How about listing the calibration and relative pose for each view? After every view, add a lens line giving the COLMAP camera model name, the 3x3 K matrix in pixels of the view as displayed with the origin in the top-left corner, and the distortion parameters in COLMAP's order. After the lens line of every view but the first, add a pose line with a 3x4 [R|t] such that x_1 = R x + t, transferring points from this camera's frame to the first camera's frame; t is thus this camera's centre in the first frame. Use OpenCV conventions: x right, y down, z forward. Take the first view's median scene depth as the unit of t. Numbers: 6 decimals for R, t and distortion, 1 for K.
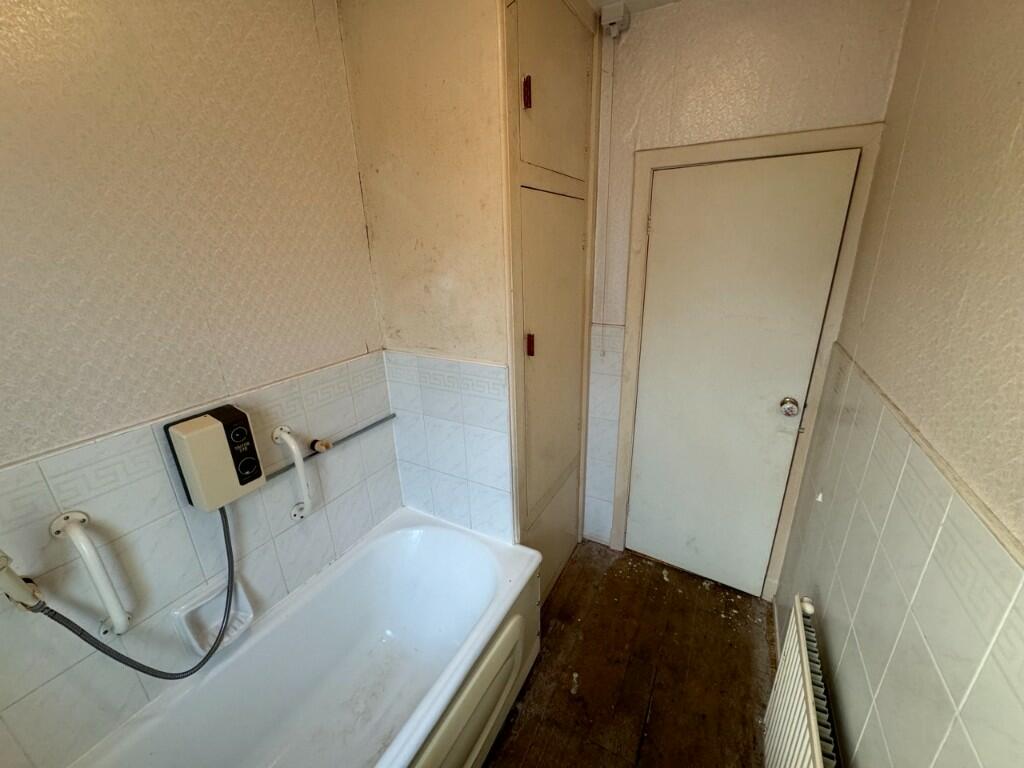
lens RADIAL K [[408.4, 0, 513.5], [0, 408.4, 380.7], [0, 0, 1]] dist [-0.000782, -0.000267]
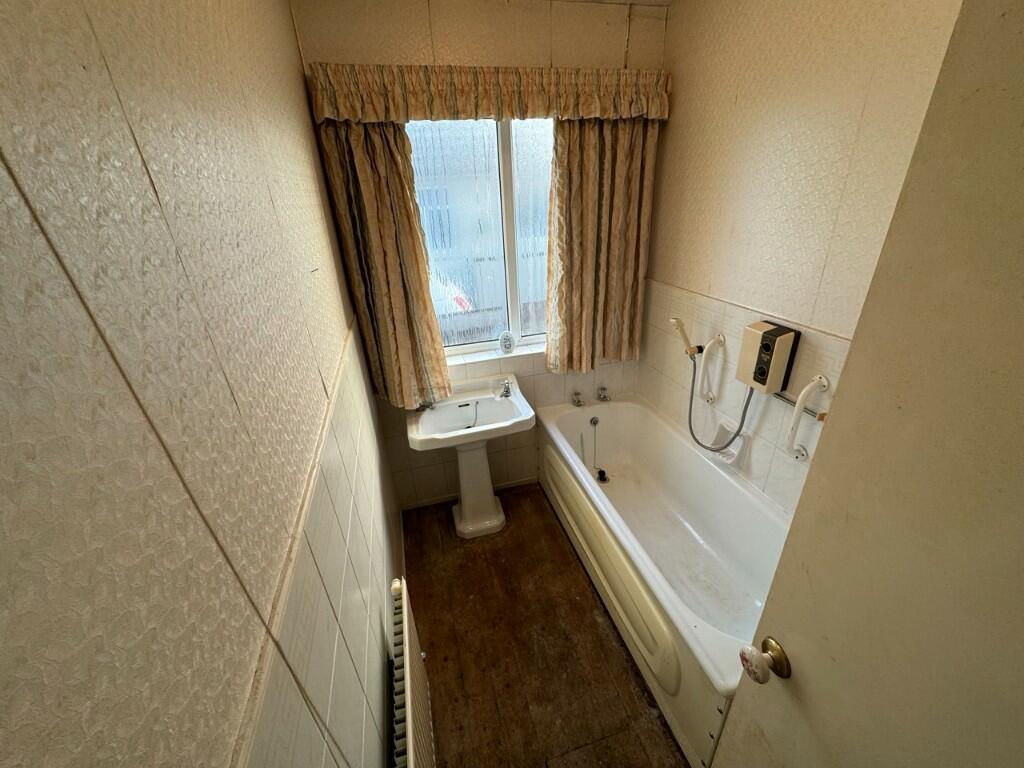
lens RADIAL K [[408.4, 0, 515.6], [0, 408.4, 388.1], [0, 0, 1]] dist [-0.000782, -0.000267]
pose [[-0.711932, 0.356933, -0.604774, 0.749114], [-0.165358, 0.751776, 0.638349, -0.465816], [0.682503, 0.554465, -0.476191, 1.073019]]
